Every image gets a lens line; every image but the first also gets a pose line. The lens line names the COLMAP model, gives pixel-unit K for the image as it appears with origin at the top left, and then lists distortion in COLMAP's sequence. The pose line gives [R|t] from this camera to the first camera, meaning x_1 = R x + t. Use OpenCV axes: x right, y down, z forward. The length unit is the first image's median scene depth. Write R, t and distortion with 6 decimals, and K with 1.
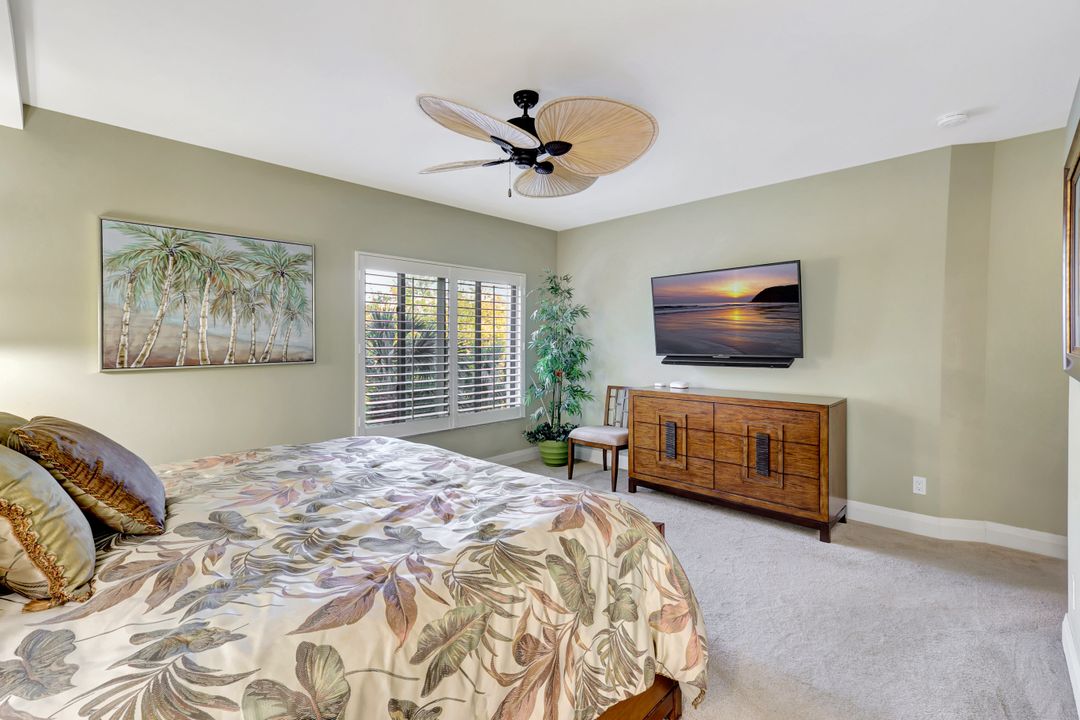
lens RADIAL K [[472.3, 0, 539.4], [0, 472.3, 353.0], [0, 0, 1]] dist [0.002527, -0.000026]
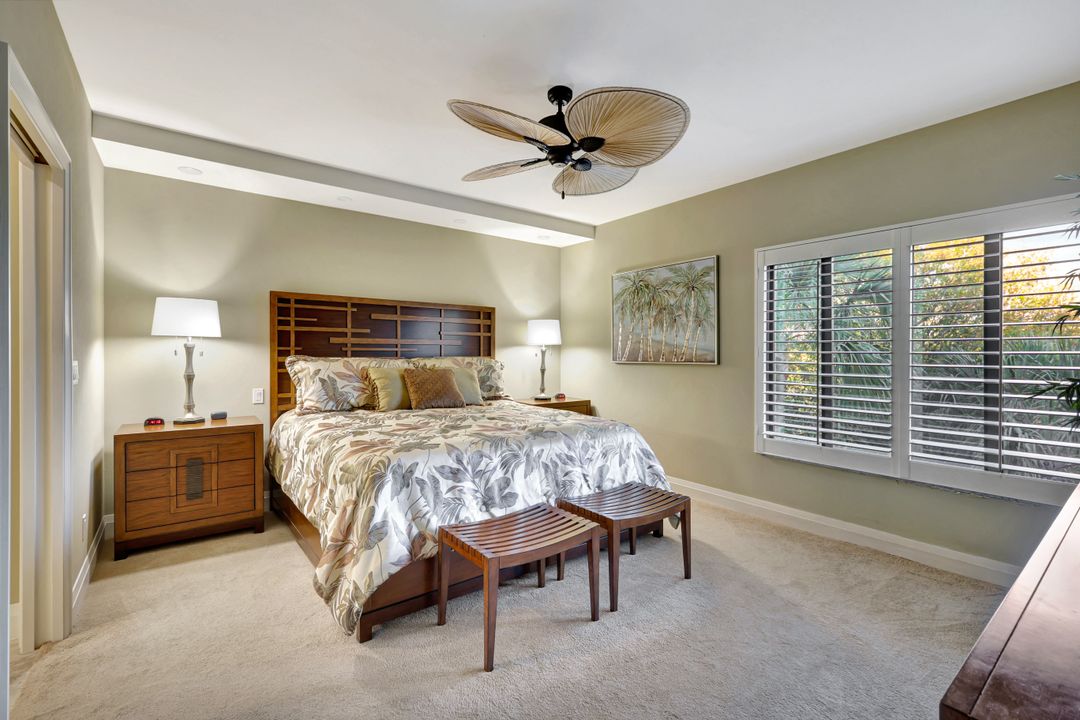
lens RADIAL K [[472.3, 0, 540.1], [0, 472.3, 353.1], [0, 0, 1]] dist [0.002527, -0.000026]
pose [[-0.142672, 0.017241, -0.989620, 0.692902], [-0.017102, 0.999656, 0.019882, -0.020799], [0.989622, 0.019762, -0.142328, 0.797673]]
